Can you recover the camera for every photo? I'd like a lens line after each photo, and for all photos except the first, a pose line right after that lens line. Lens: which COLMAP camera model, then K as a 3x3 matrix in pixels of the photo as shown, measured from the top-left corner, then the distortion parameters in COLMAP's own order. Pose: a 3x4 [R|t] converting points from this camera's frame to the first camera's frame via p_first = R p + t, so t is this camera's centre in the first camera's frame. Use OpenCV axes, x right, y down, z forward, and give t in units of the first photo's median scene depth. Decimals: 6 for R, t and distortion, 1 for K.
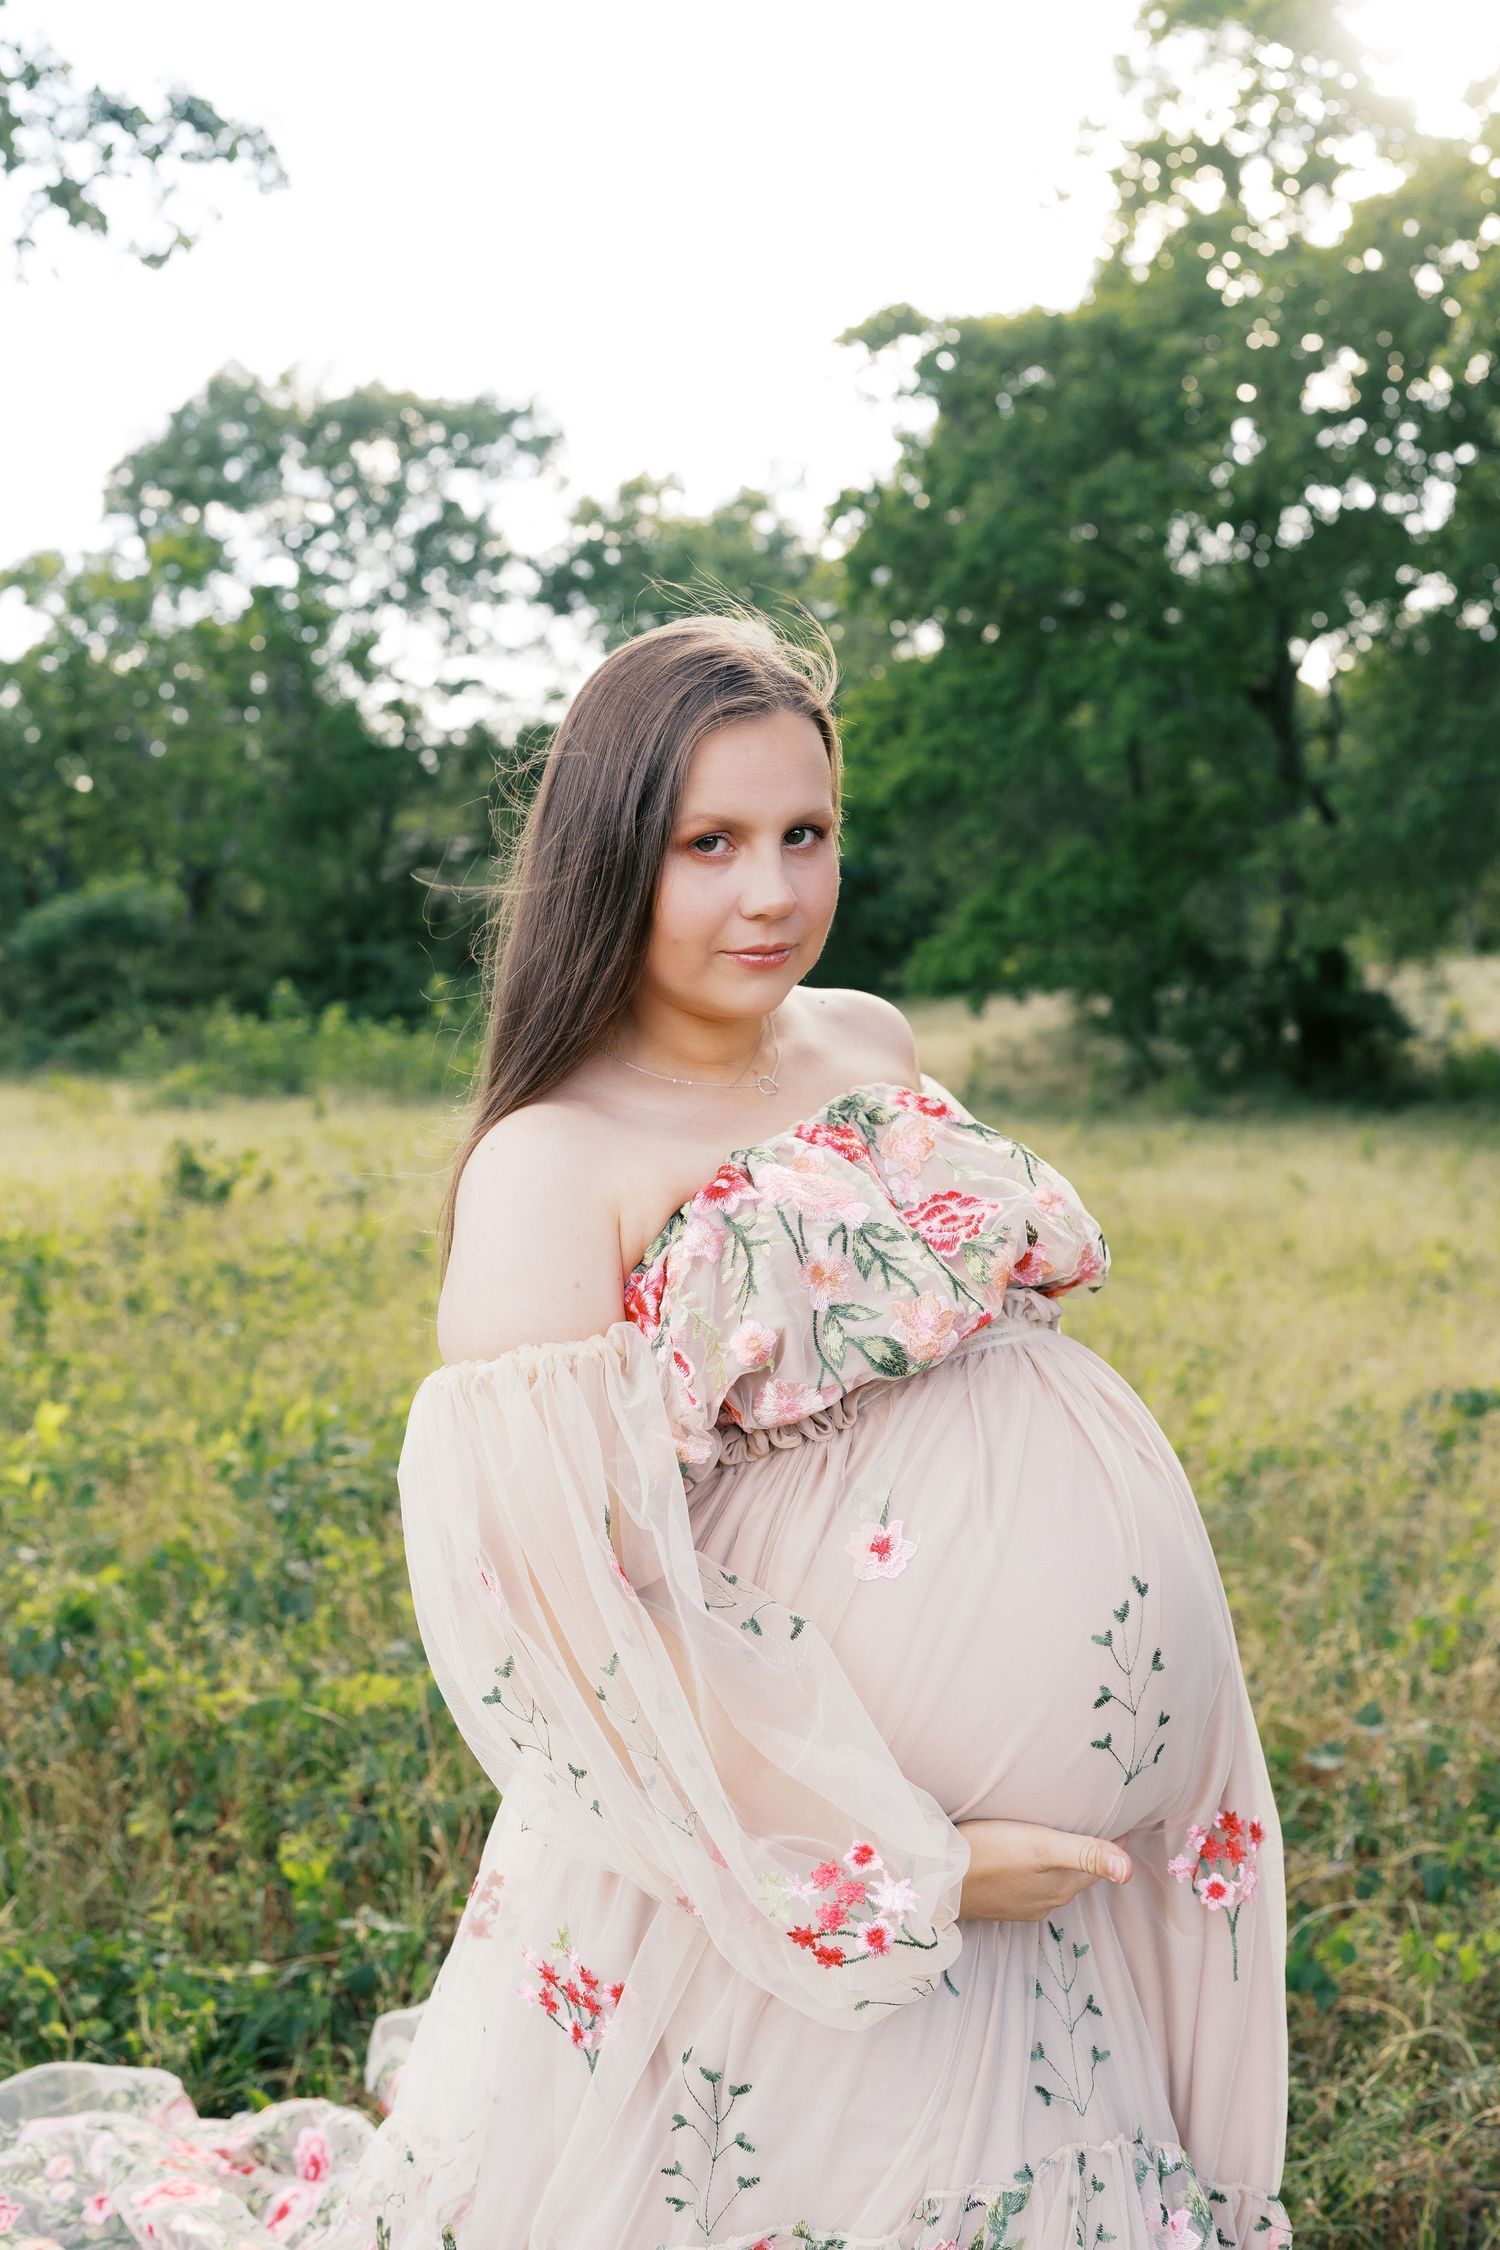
lens RADIAL K [[2147.3, 0, 750.0], [0, 2147.3, 1125.0], [0, 0, 1]] dist [-0.006984, -0.015440]
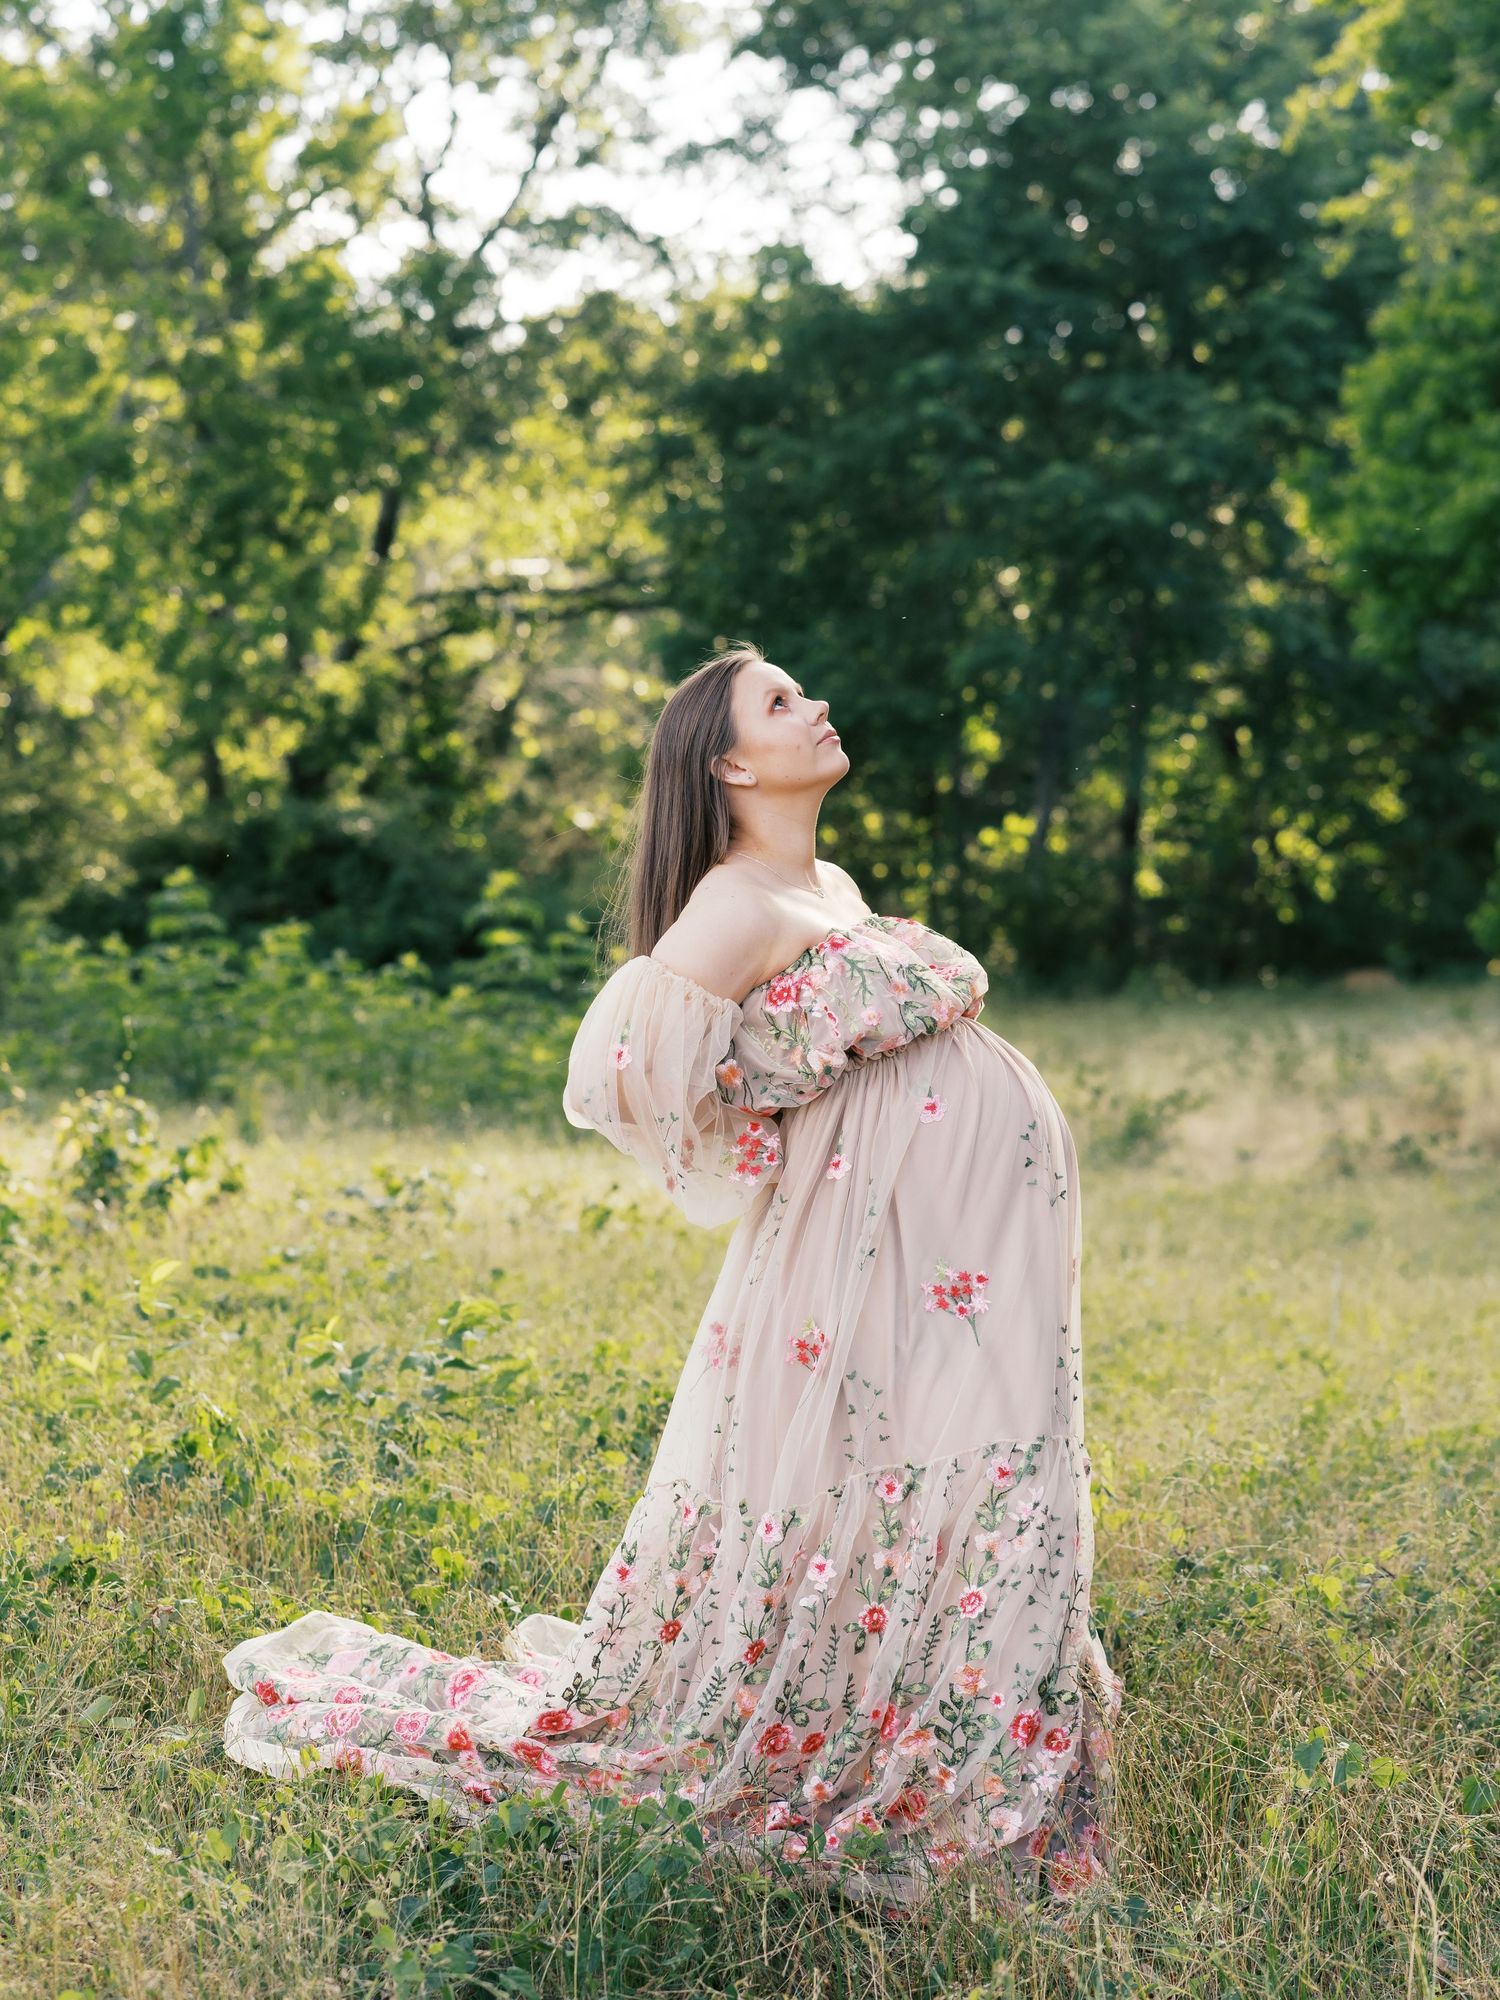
lens RADIAL K [[6101.2, 0, 750.0], [0, 6101.2, 1000.0], [0, 0, 1]] dist [-0.047169, -0.371366]
pose [[0.994628, 0.043220, -0.094055, 0.039269], [-0.048556, 0.997294, -0.055202, 0.031437], [0.091414, 0.059473, 0.994035, -0.342586]]
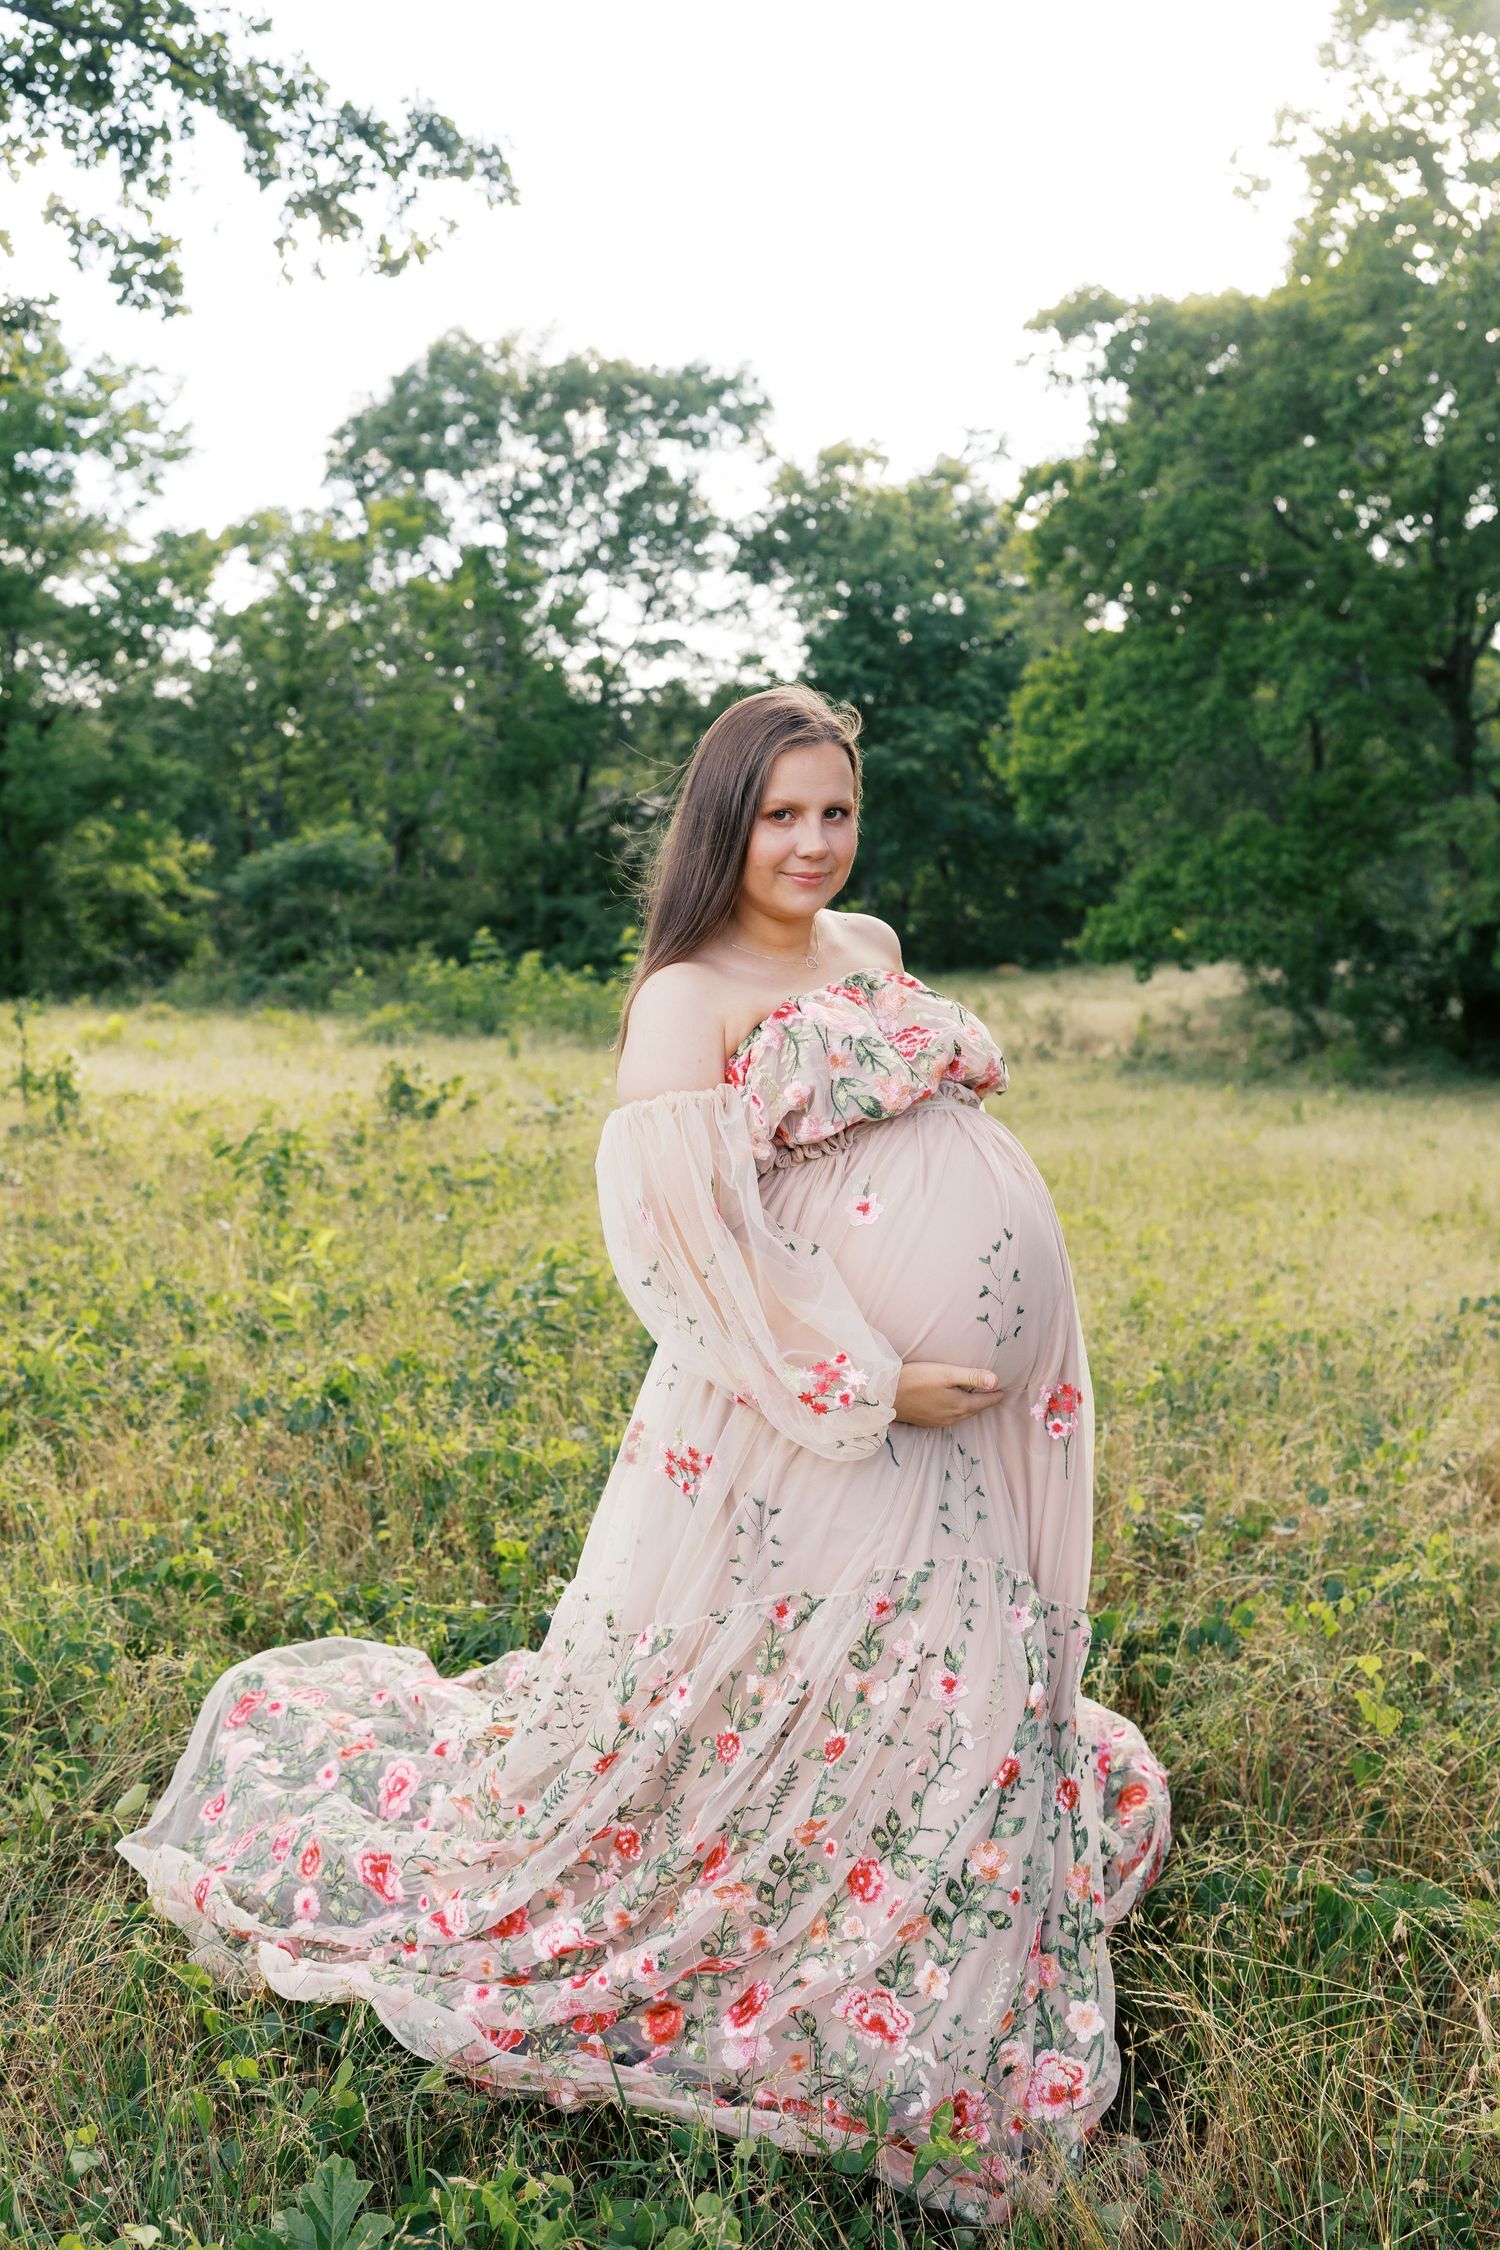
lens RADIAL K [[2147.3, 0, 750.0], [0, 2147.3, 1125.0], [0, 0, 1]] dist [-0.006984, -0.015440]
pose [[0.995688, 0.038207, -0.084530, 0.006234], [-0.036722, 0.999144, 0.019057, 0.005071], [0.085186, -0.015871, 0.996239, -0.042807]]
